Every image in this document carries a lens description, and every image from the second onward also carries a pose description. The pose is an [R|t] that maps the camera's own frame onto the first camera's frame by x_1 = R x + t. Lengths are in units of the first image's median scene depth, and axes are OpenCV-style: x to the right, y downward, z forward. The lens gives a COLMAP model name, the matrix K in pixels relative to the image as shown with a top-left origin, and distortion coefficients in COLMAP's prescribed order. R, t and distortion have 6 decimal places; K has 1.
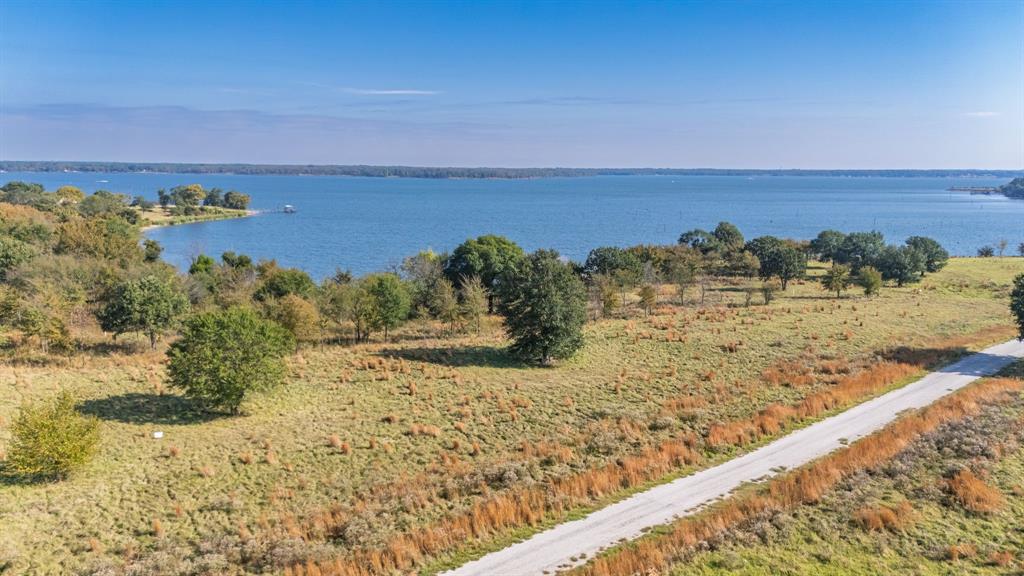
lens RADIAL K [[748.0, 0, 516.2], [0, 748.0, 292.9], [0, 0, 1]] dist [0.081443, -0.077326]
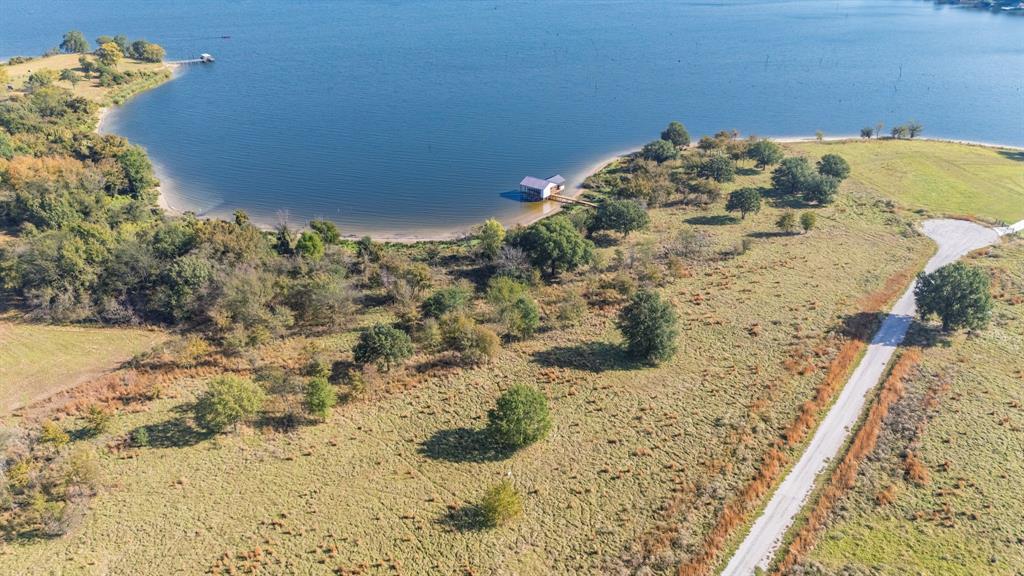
lens RADIAL K [[748.0, 0, 518.1], [0, 748.0, 287.0], [0, 0, 1]] dist [0.081443, -0.077326]
pose [[0.982383, -0.090509, 0.163499, -0.248372], [0.038716, 0.954479, 0.295754, -0.276035], [-0.182825, -0.284214, 0.941168, -0.210332]]
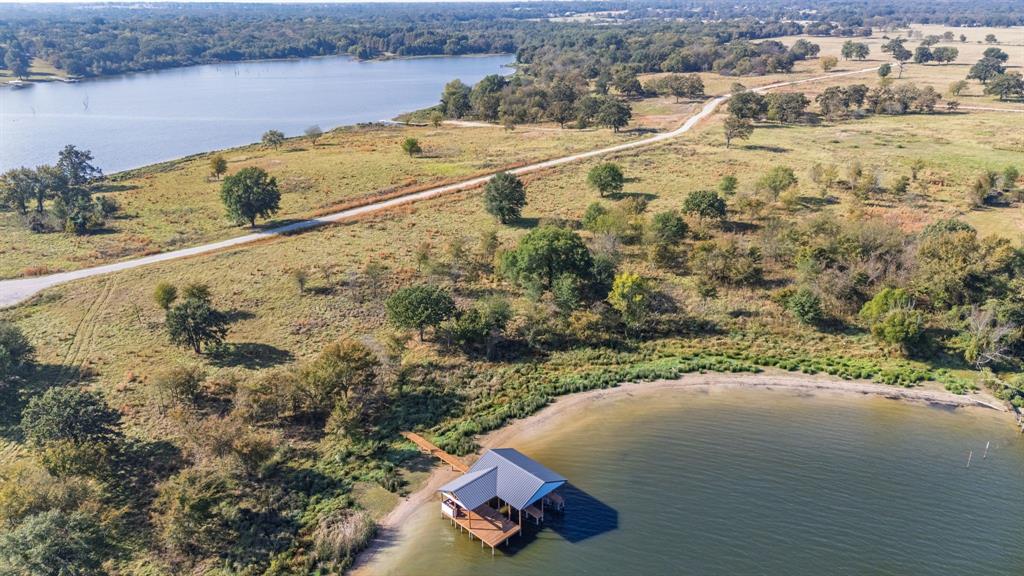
lens RADIAL K [[748.0, 0, 512.7], [0, 748.0, 291.1], [0, 0, 1]] dist [0.081443, -0.077326]
pose [[-0.999300, 0.011358, -0.035639, 0.043653], [-0.008255, 0.862324, 0.506290, -0.419535], [0.036483, 0.506230, -0.861627, 1.513939]]
